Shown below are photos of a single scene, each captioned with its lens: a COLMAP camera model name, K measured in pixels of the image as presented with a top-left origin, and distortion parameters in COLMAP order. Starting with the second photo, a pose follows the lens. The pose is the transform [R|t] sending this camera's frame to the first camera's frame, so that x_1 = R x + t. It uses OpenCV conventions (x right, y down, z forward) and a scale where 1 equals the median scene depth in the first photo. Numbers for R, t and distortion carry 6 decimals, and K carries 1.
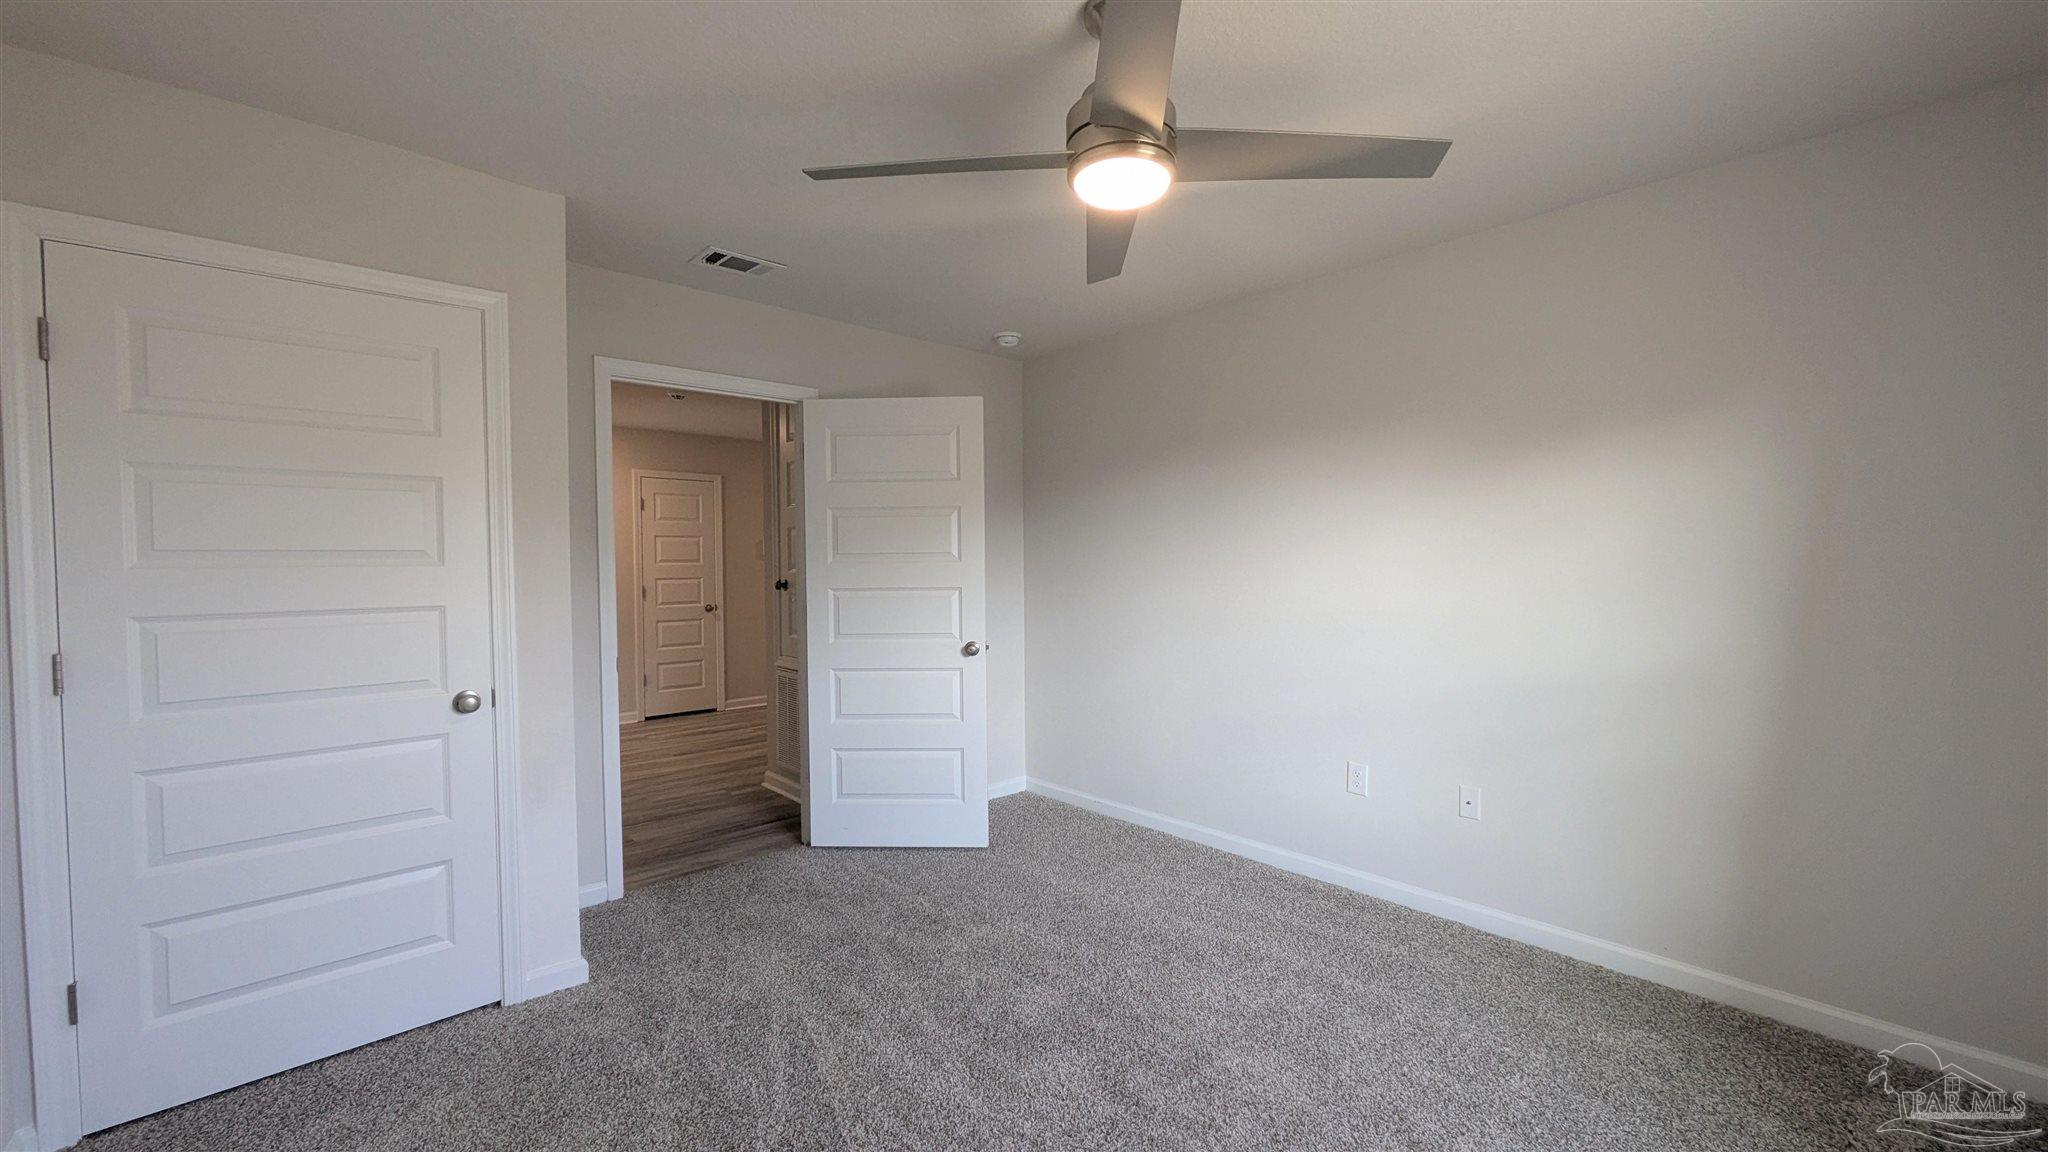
lens RADIAL K [[804.6, 0, 1031.2], [0, 804.6, 579.0], [0, 0, 1]] dist [-0.002365, 0.000111]
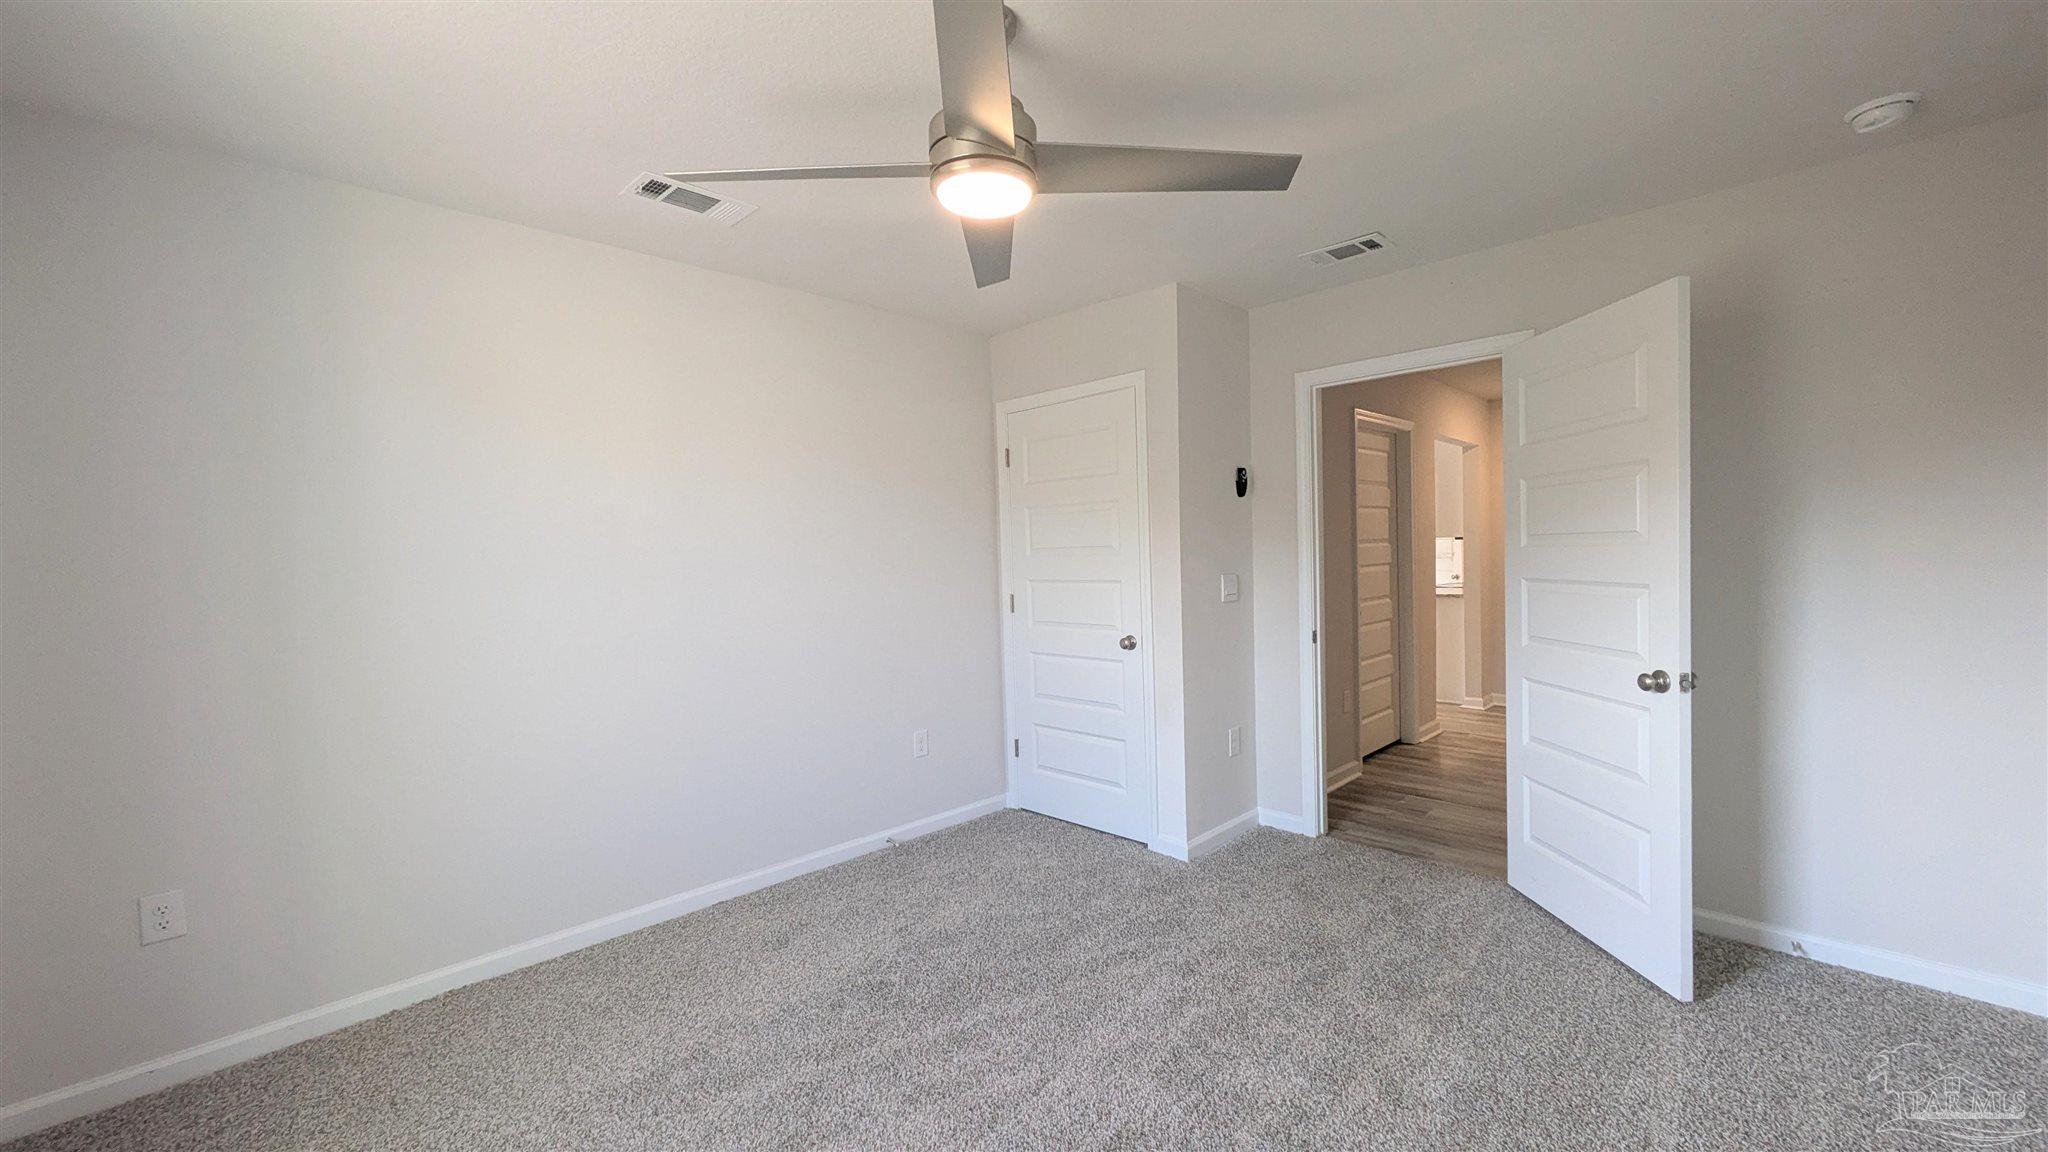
lens RADIAL K [[804.6, 0, 1031.2], [0, 804.6, 579.0], [0, 0, 1]] dist [-0.002365, 0.000111]
pose [[0.044474, 0.038601, -0.998264, 0.819212], [0.002535, 0.999246, 0.038752, -0.030041], [0.999007, -0.004254, 0.044343, 0.721628]]
